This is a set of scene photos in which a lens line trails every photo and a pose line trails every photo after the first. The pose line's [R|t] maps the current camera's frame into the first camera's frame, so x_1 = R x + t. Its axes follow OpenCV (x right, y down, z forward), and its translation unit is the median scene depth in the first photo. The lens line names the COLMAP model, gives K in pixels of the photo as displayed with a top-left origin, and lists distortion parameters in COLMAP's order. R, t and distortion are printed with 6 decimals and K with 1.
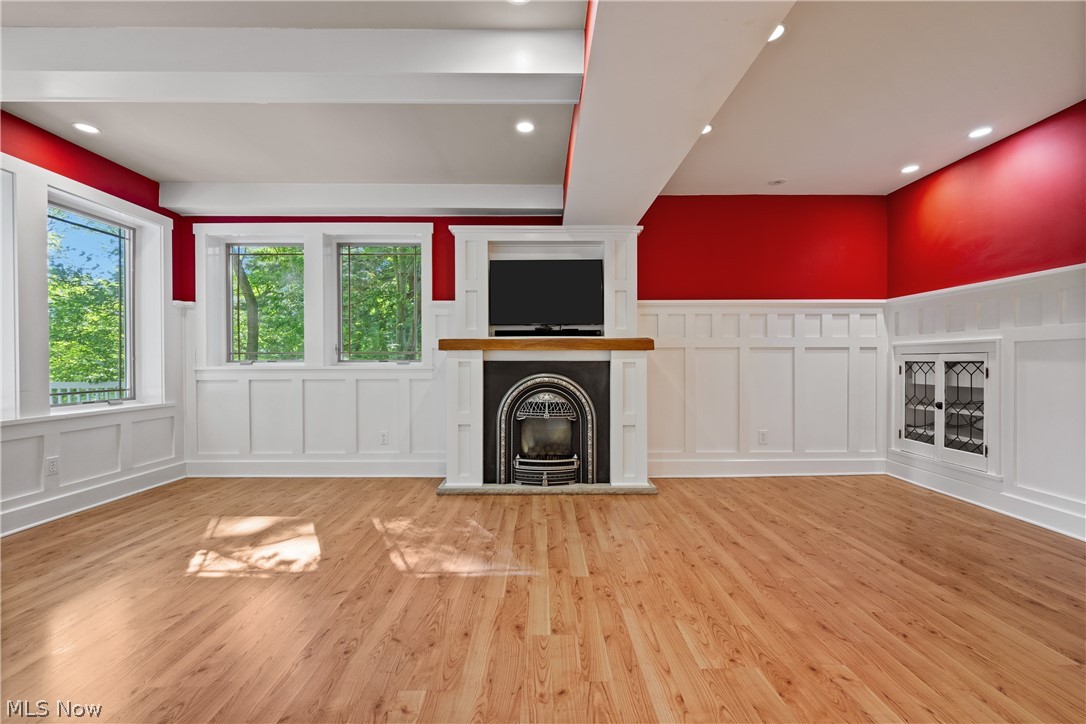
lens RADIAL K [[444.9, 0, 546.7], [0, 444.9, 364.6], [0, 0, 1]] dist [-0.002288, -0.000295]
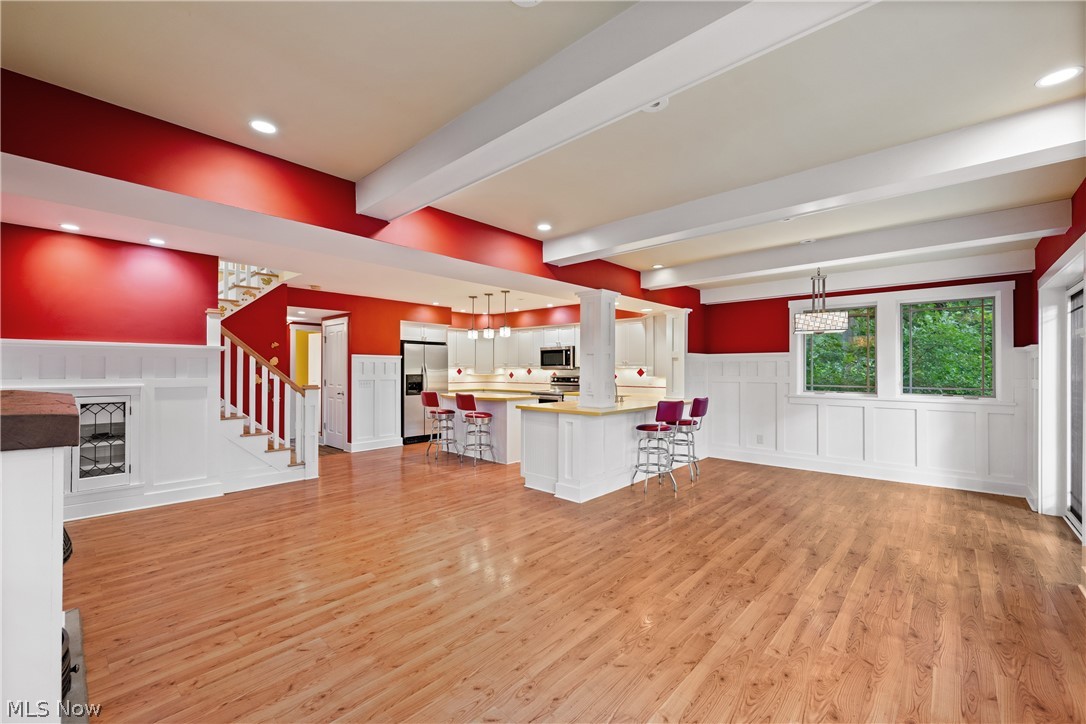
lens RADIAL K [[444.9, 0, 542.1], [0, 444.9, 365.9], [0, 0, 1]] dist [-0.002288, -0.000295]
pose [[-0.727284, 0.006705, 0.686304, -0.960260], [0.004752, 0.999978, -0.004733, -0.118595], [-0.686320, -0.000181, -0.727299, 1.268945]]
